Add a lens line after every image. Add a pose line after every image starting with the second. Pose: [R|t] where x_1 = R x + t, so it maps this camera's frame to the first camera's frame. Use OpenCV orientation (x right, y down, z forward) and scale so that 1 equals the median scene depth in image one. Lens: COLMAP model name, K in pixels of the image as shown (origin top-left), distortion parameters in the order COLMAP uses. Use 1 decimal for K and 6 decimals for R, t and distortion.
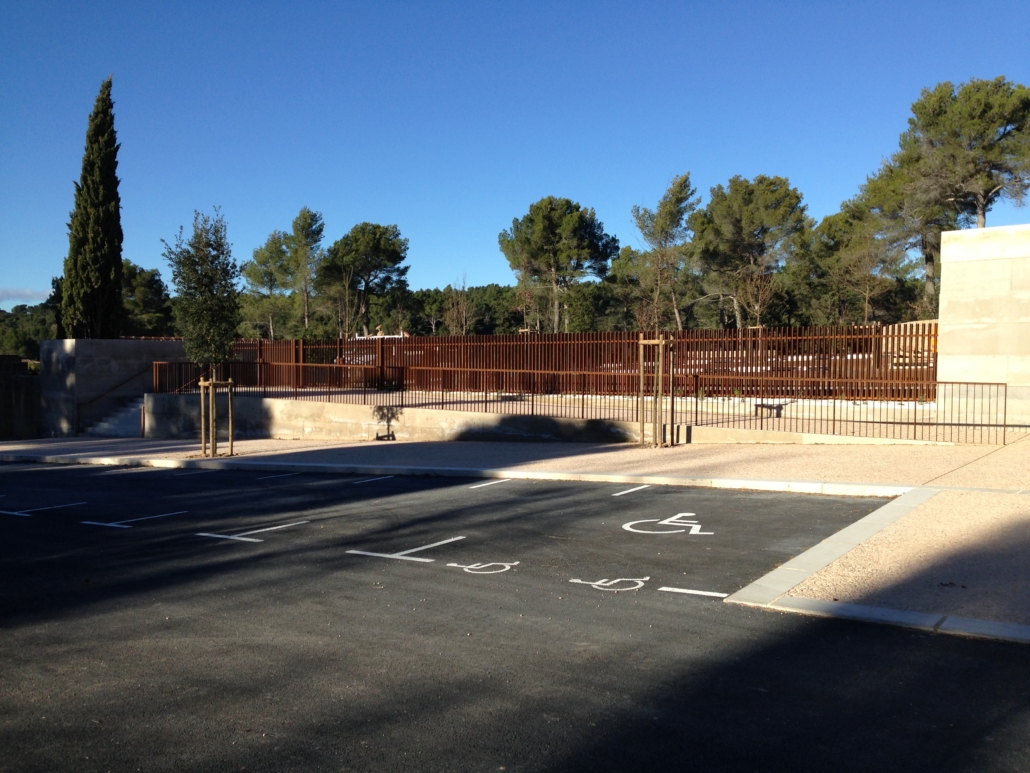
lens RADIAL K [[962.0, 0, 520.2], [0, 962.0, 389.5], [0, 0, 1]] dist [0.054800, 0.000000]
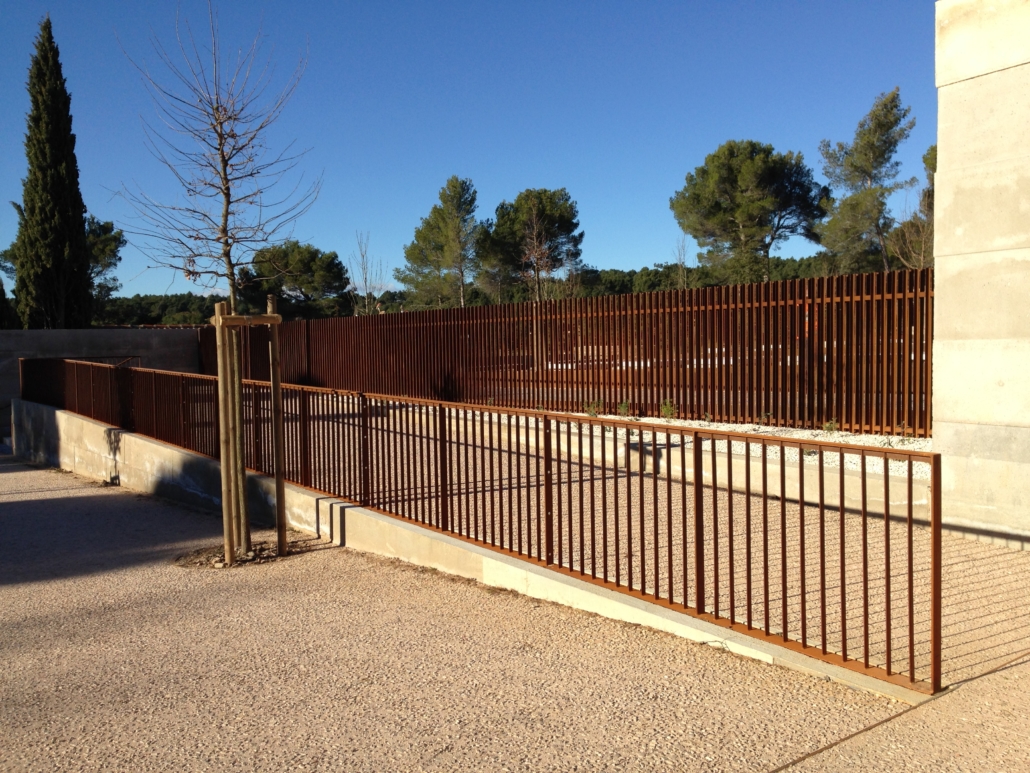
lens RADIAL K [[962.0, 0, 532.5], [0, 962.0, 391.7], [0, 0, 1]] dist [0.054800, 0.000000]
pose [[0.959070, -0.003486, -0.283148, 0.115945], [0.010557, 0.999669, 0.023454, -0.007648], [0.282973, -0.025483, 0.958789, 0.179387]]
